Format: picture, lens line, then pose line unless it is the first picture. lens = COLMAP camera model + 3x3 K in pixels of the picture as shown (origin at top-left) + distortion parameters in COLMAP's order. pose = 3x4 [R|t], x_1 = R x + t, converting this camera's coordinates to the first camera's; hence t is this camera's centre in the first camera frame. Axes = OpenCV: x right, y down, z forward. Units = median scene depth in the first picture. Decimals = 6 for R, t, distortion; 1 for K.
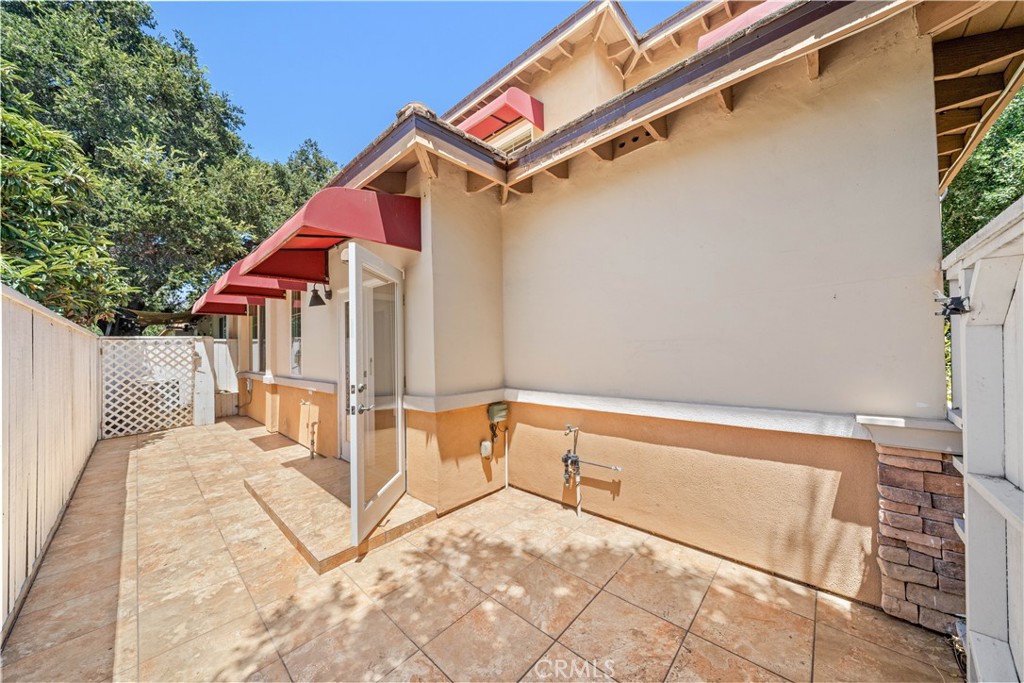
lens RADIAL K [[349.0, 0, 510.2], [0, 349.0, 339.7], [0, 0, 1]] dist [-0.008425, 0.000128]
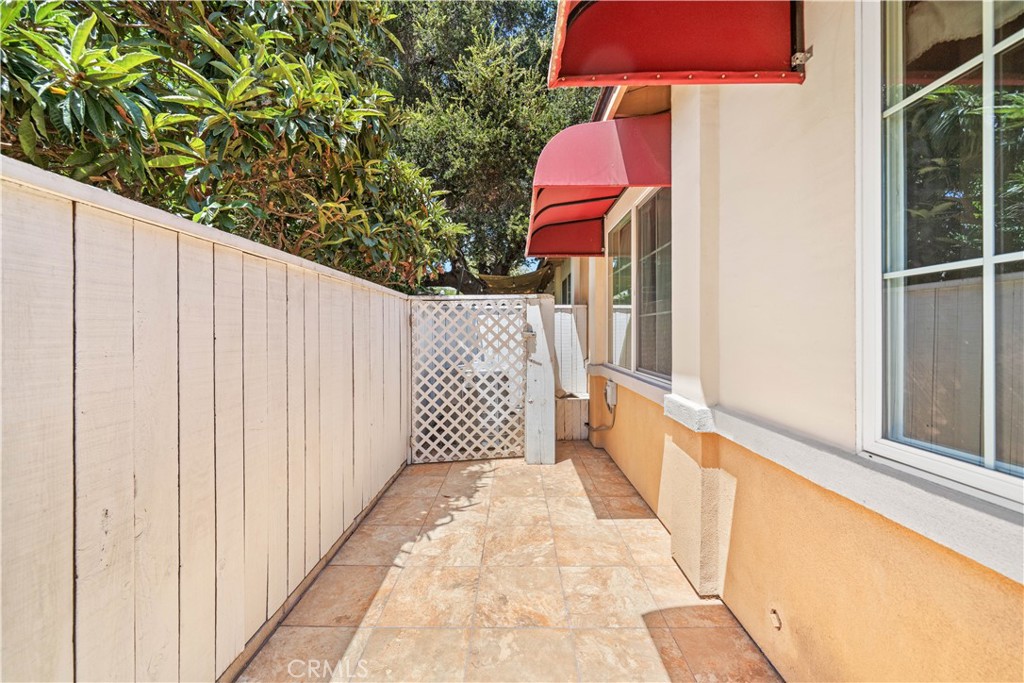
lens RADIAL K [[372.3, 0, 511.2], [0, 372.3, 333.0], [0, 0, 1]] dist [-0.007131, -0.000121]
pose [[0.671907, 0.021917, -0.740311, -0.501456], [0.002351, 0.999494, 0.031724, 0.030792], [0.740632, -0.023056, 0.671515, 0.597247]]
